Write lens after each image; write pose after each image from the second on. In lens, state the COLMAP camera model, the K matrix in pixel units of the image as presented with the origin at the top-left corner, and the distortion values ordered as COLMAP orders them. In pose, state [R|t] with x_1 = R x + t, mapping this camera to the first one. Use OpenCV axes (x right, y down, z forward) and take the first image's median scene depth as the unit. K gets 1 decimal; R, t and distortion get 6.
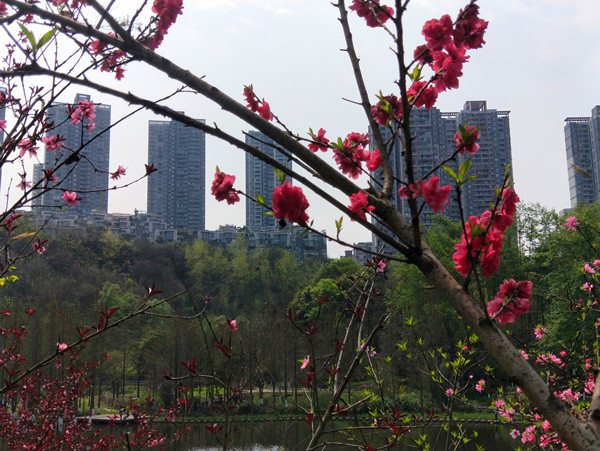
lens RADIAL K [[646.3, 0, 300.0], [0, 646.3, 225.5], [0, 0, 1]] dist [0.139650, -0.518337]
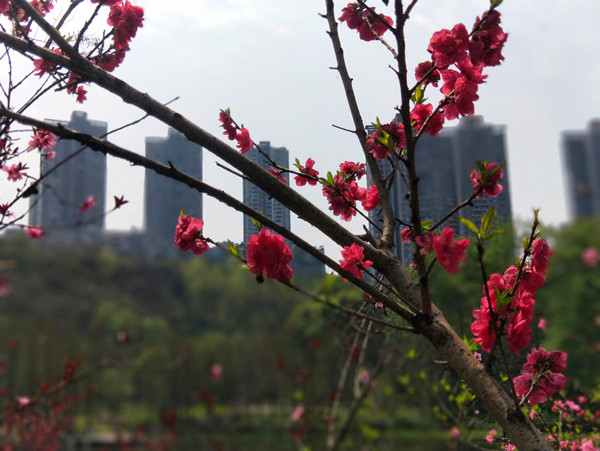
lens RADIAL K [[621.3, 0, 308.7], [0, 621.3, 219.4], [0, 0, 1]] dist [0.120249, -0.376335]
pose [[0.999881, -0.008462, 0.012882, 0.023435], [0.008770, 0.999673, -0.024000, -0.055772], [-0.012675, 0.024110, 0.999629, 0.199404]]
